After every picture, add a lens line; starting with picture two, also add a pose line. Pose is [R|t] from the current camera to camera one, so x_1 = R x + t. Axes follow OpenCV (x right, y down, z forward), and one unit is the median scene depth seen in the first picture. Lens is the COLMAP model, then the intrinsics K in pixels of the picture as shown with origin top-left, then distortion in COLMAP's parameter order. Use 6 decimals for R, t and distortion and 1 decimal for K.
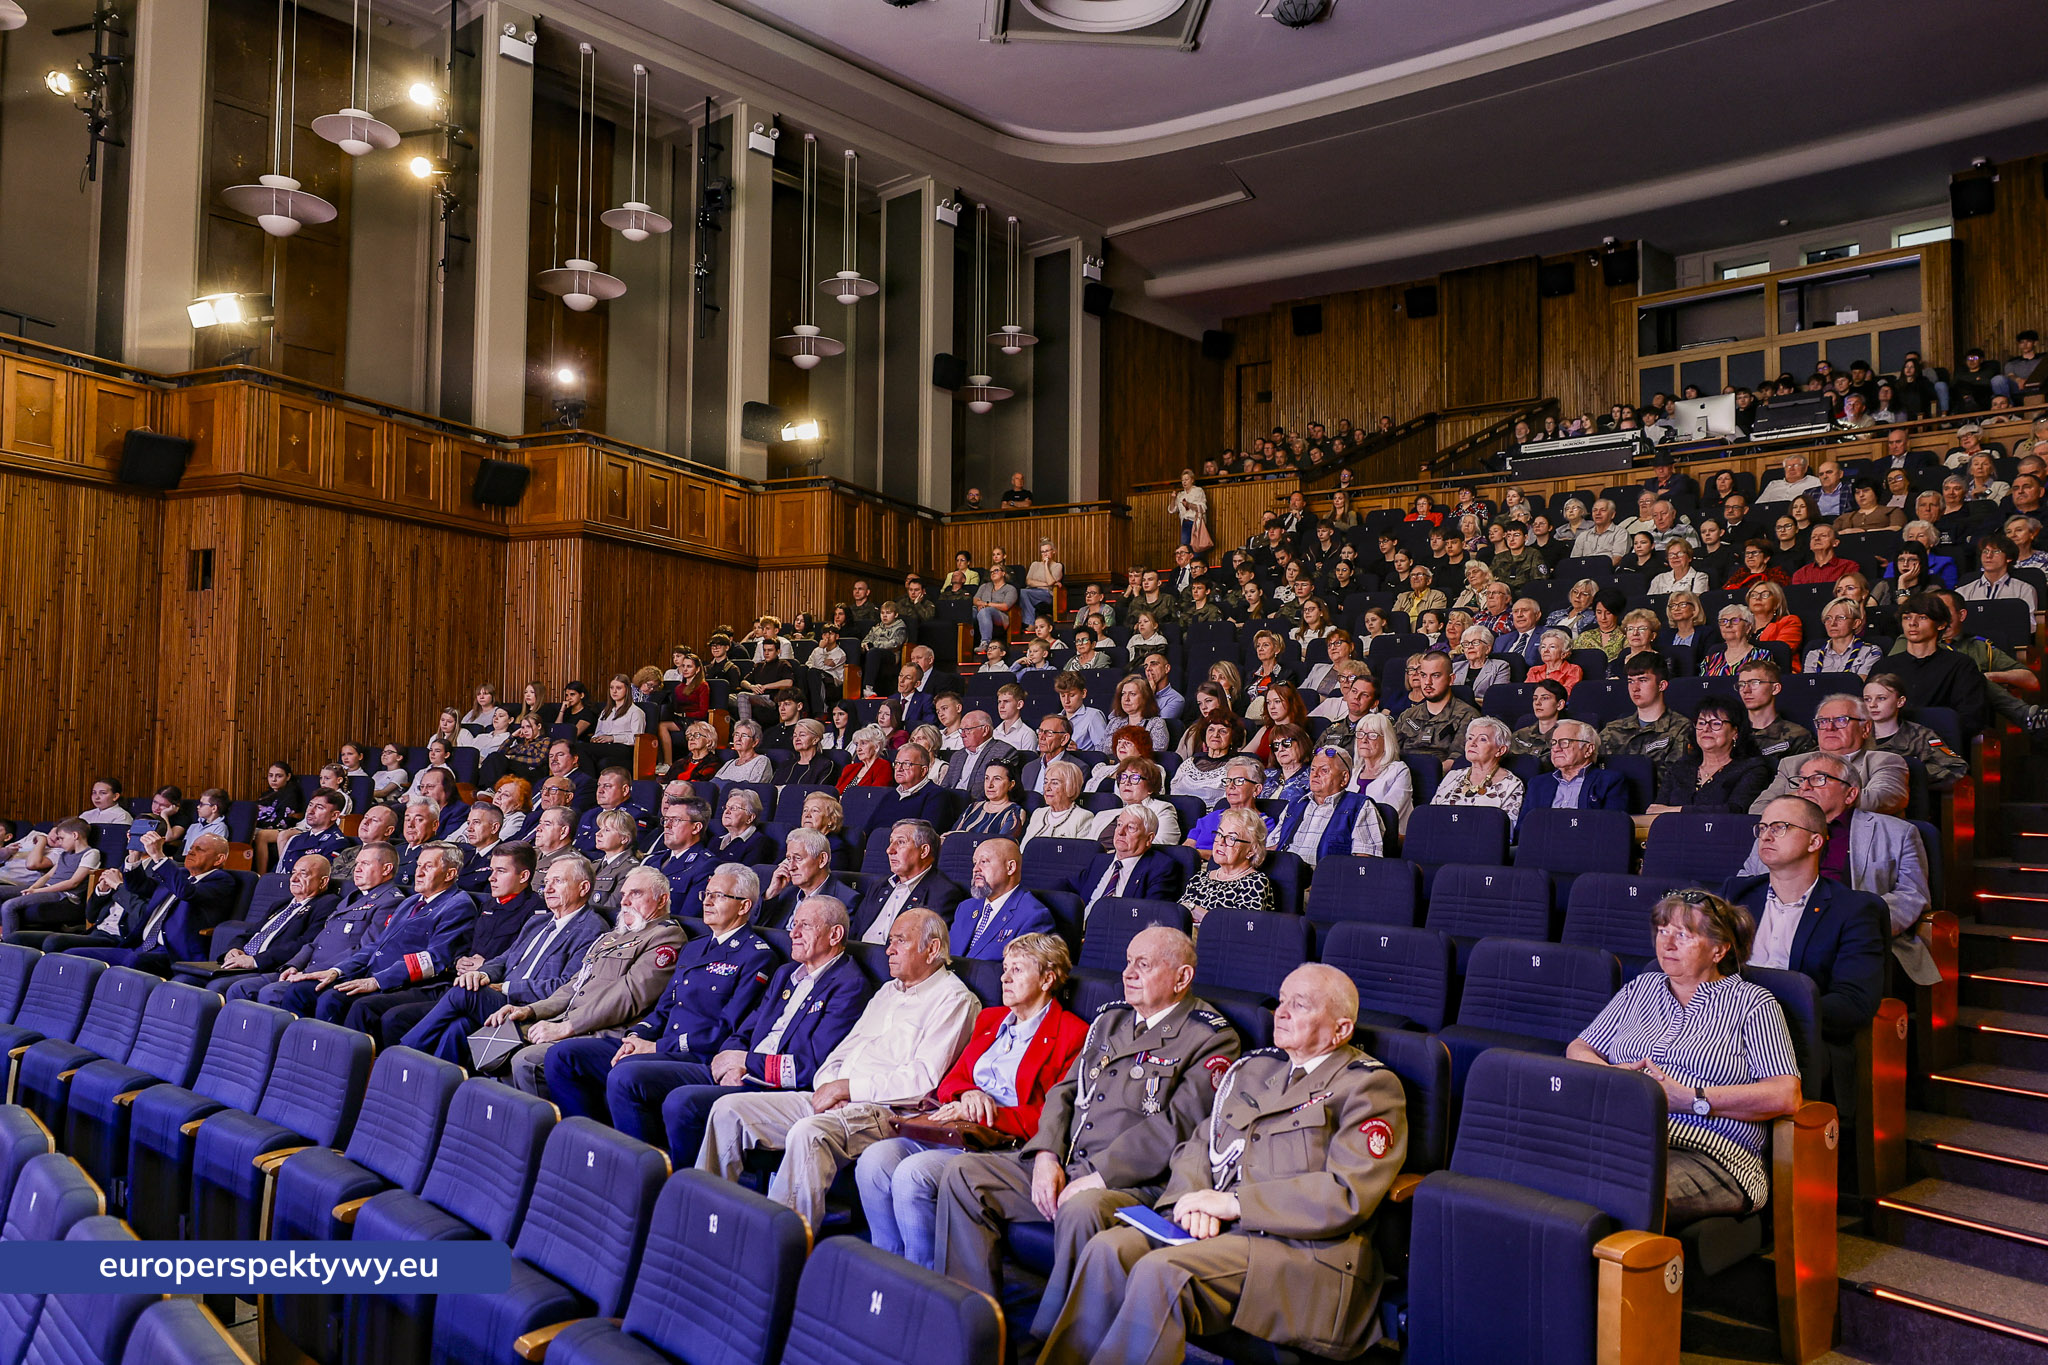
lens RADIAL K [[1528.4, 0, 1050.1], [0, 1528.4, 679.7], [0, 0, 1]] dist [0.000619, 0.000017]
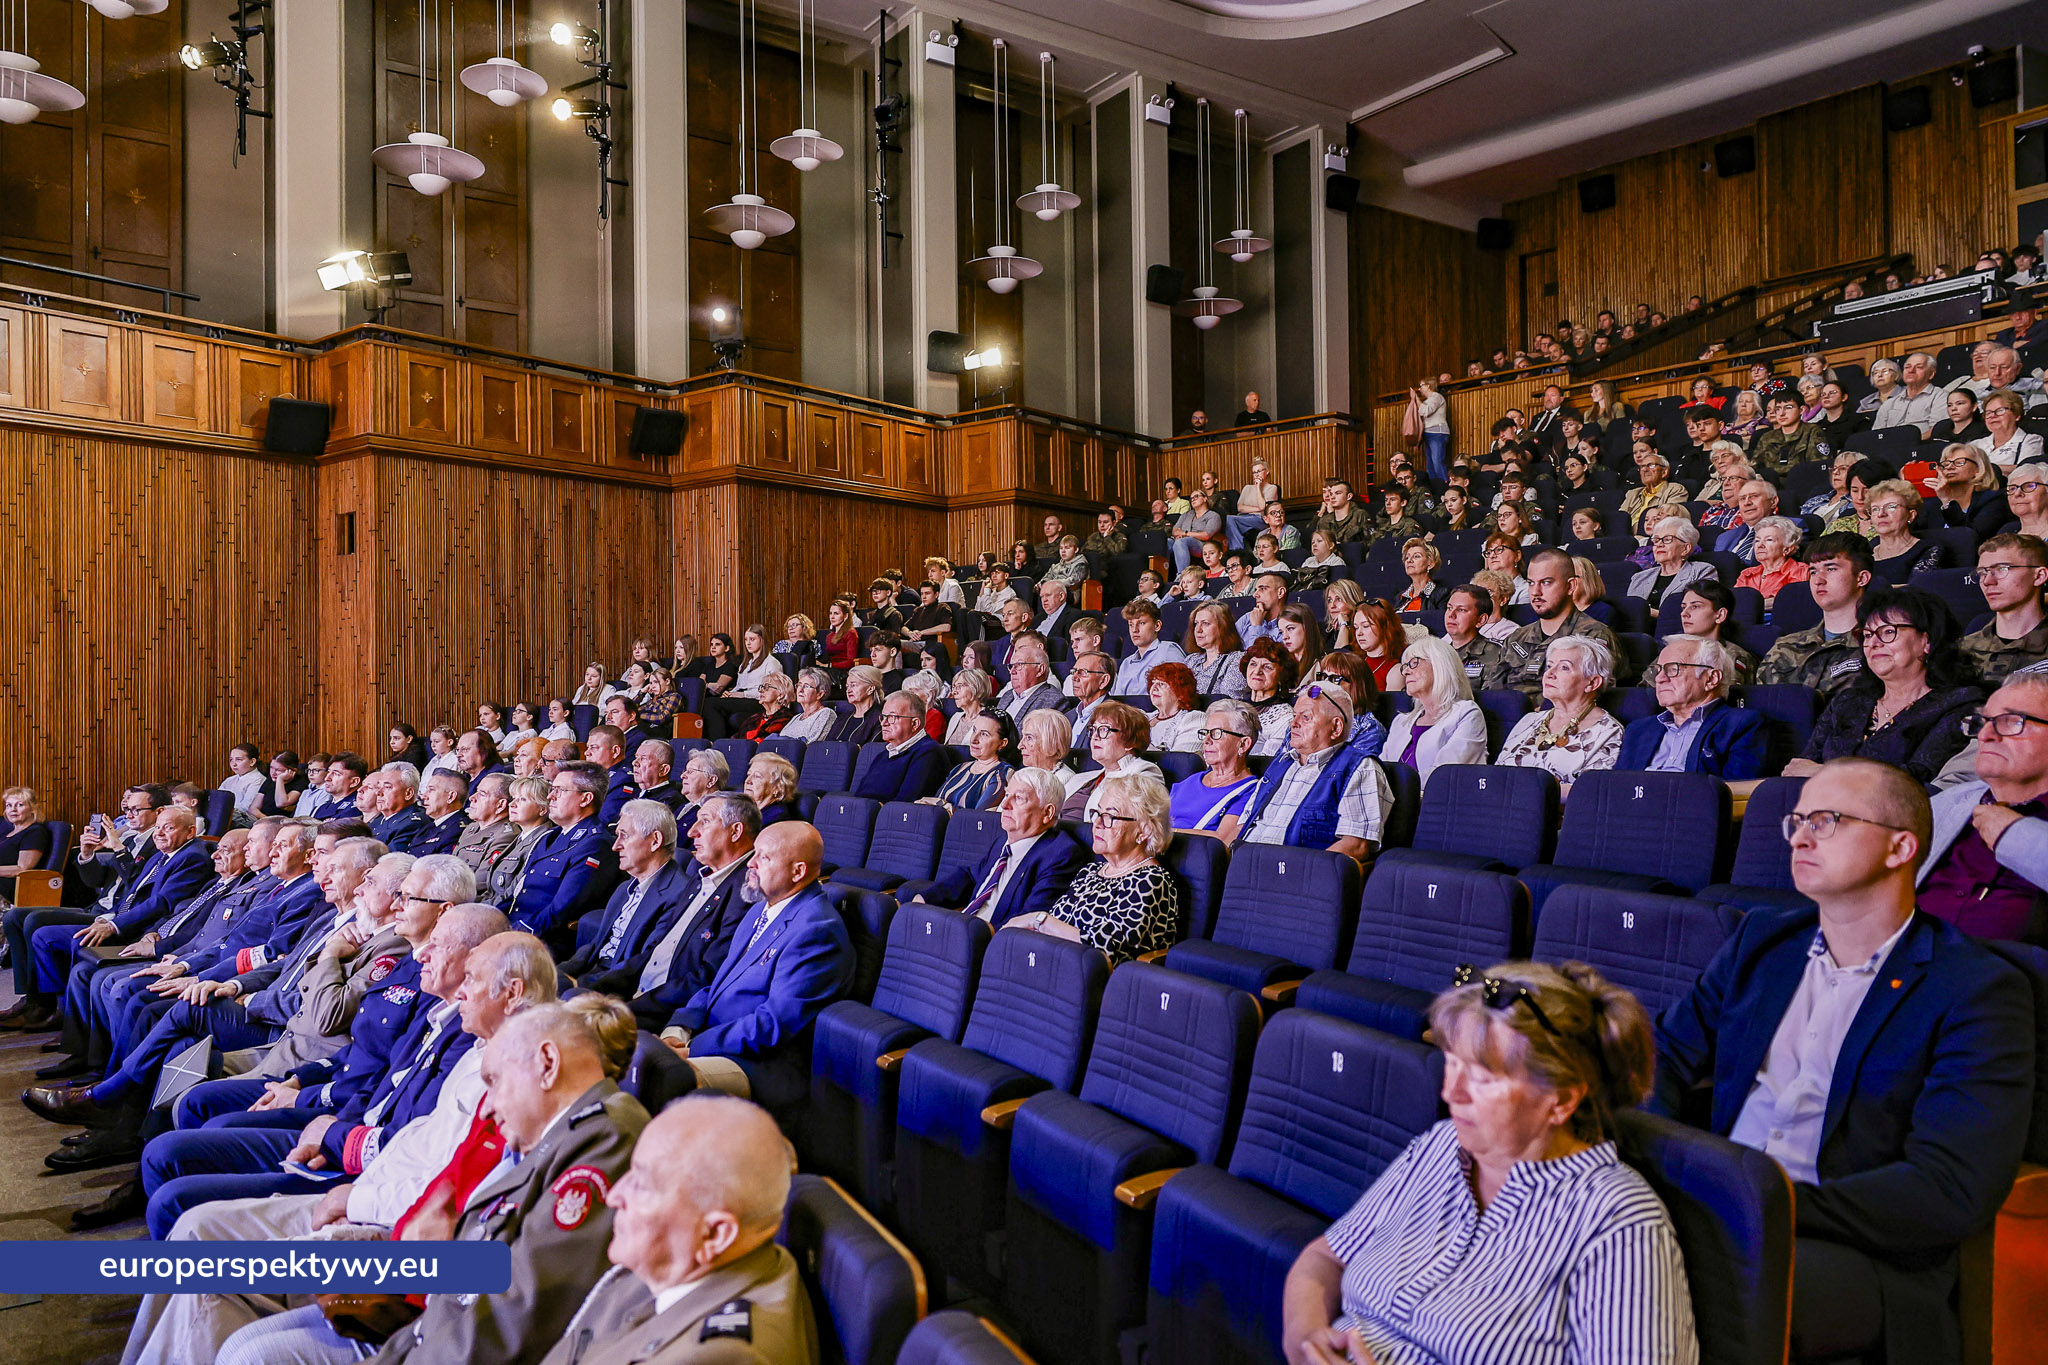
lens RADIAL K [[1506.5, 0, 1024.0], [0, 1506.5, 682.5], [0, 0, 1]] dist [-0.002031, 0.003293]
pose [[0.967980, -0.024543, -0.249825, 0.108742], [0.033716, 0.998903, 0.032503, 0.007723], [0.248753, -0.039885, 0.967745, 0.139523]]
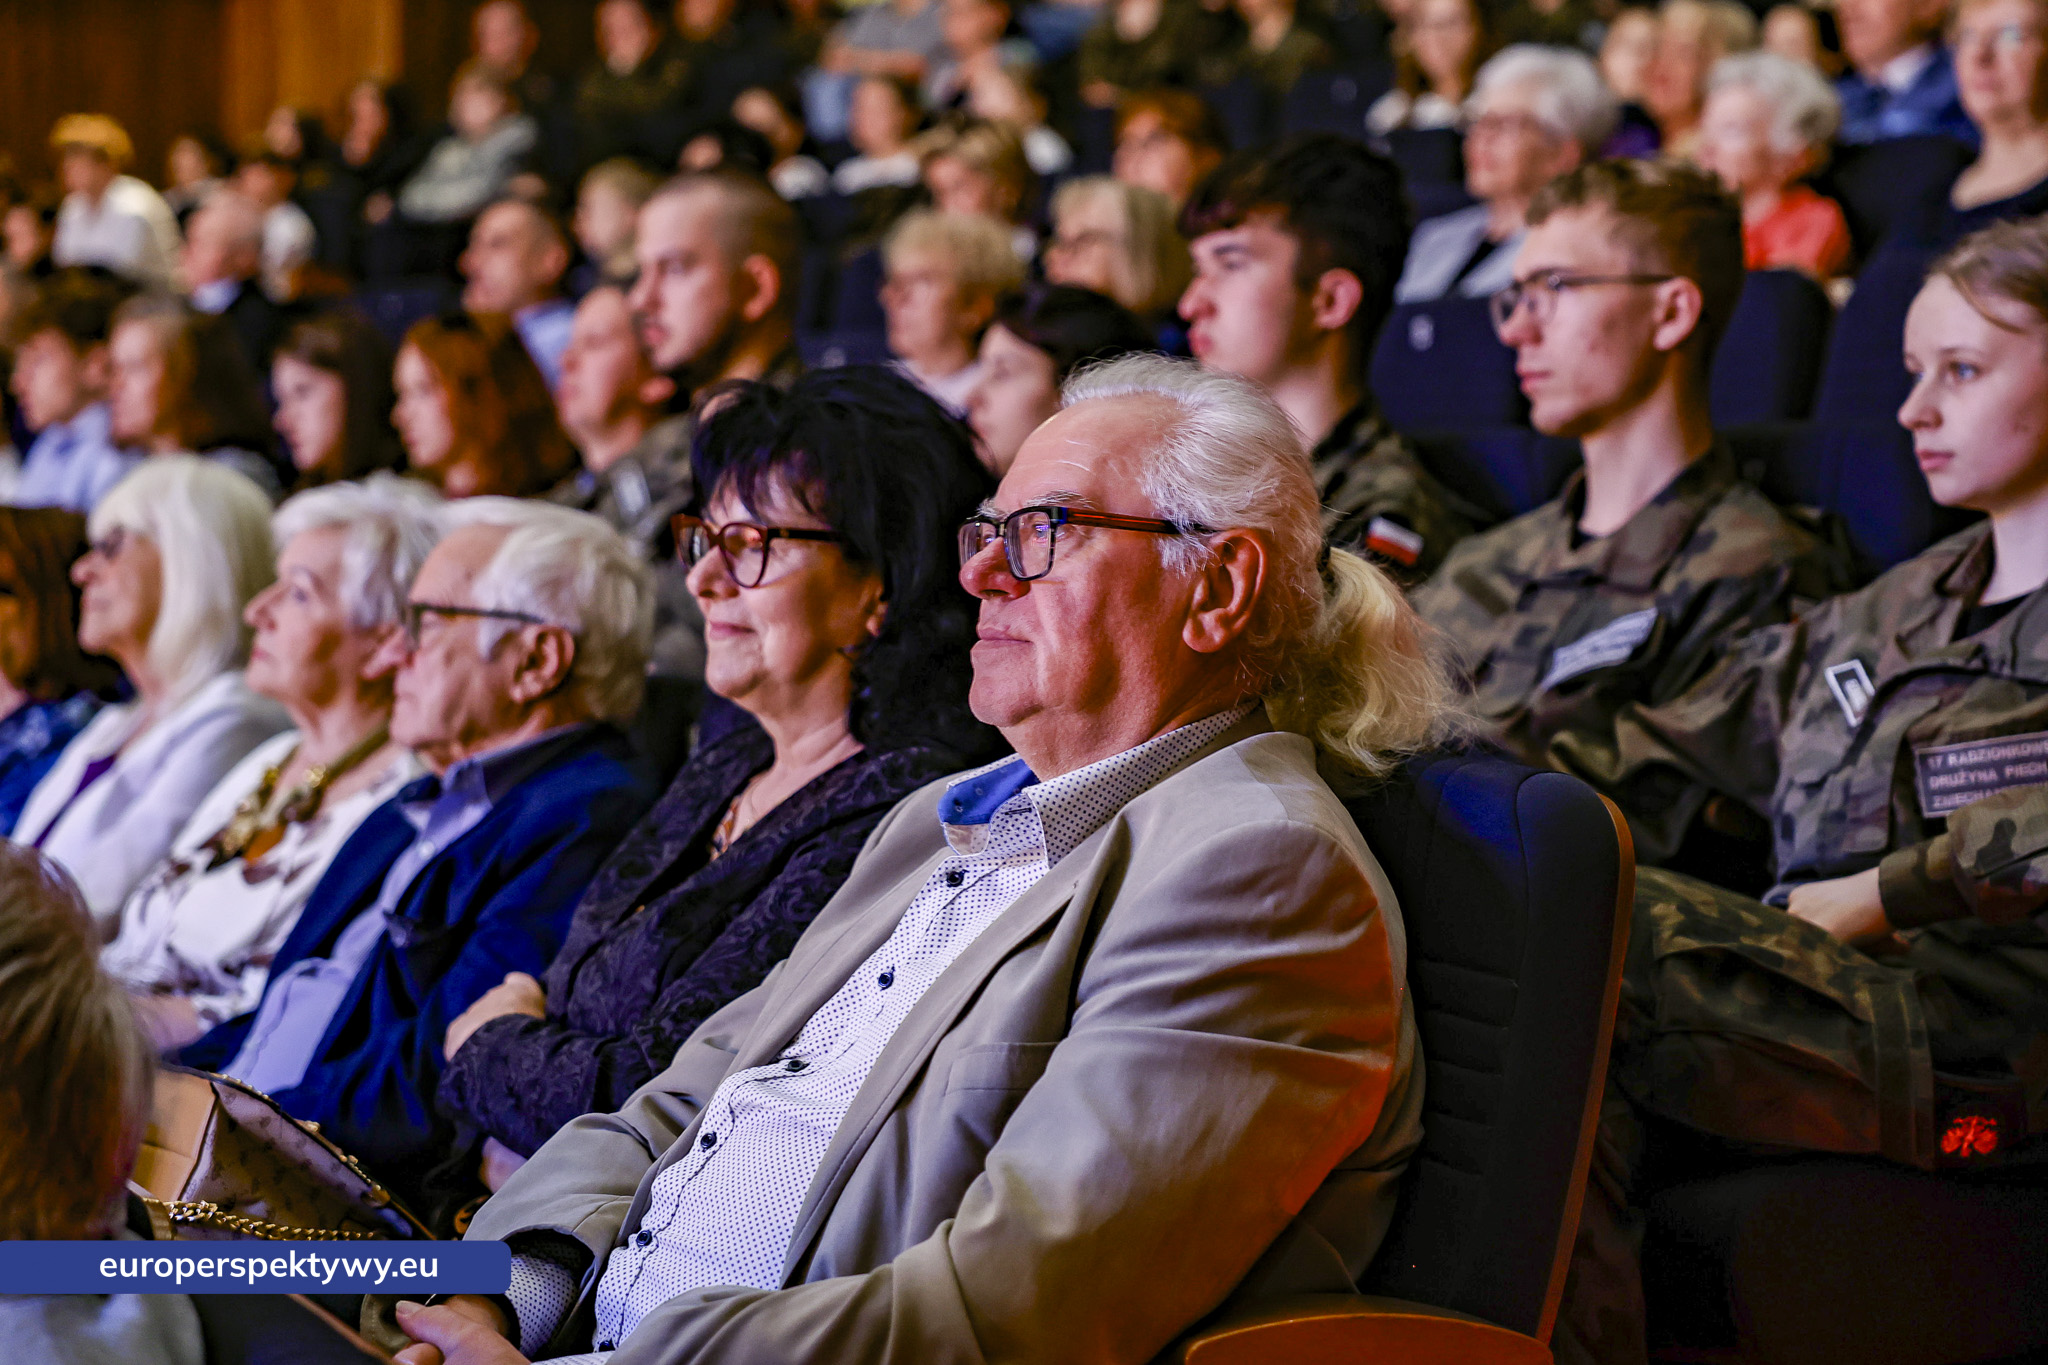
lens RADIAL K [[3971.6, 0, 1024.0], [0, 3971.6, 682.5], [0, 0, 1]] dist [0.021394, 0.162073]
pose [[0.965778, 0.000419, -0.259368, 0.259972], [0.024713, 0.995300, 0.093630, 0.001639], [0.258188, -0.096835, 0.961229, 0.256261]]
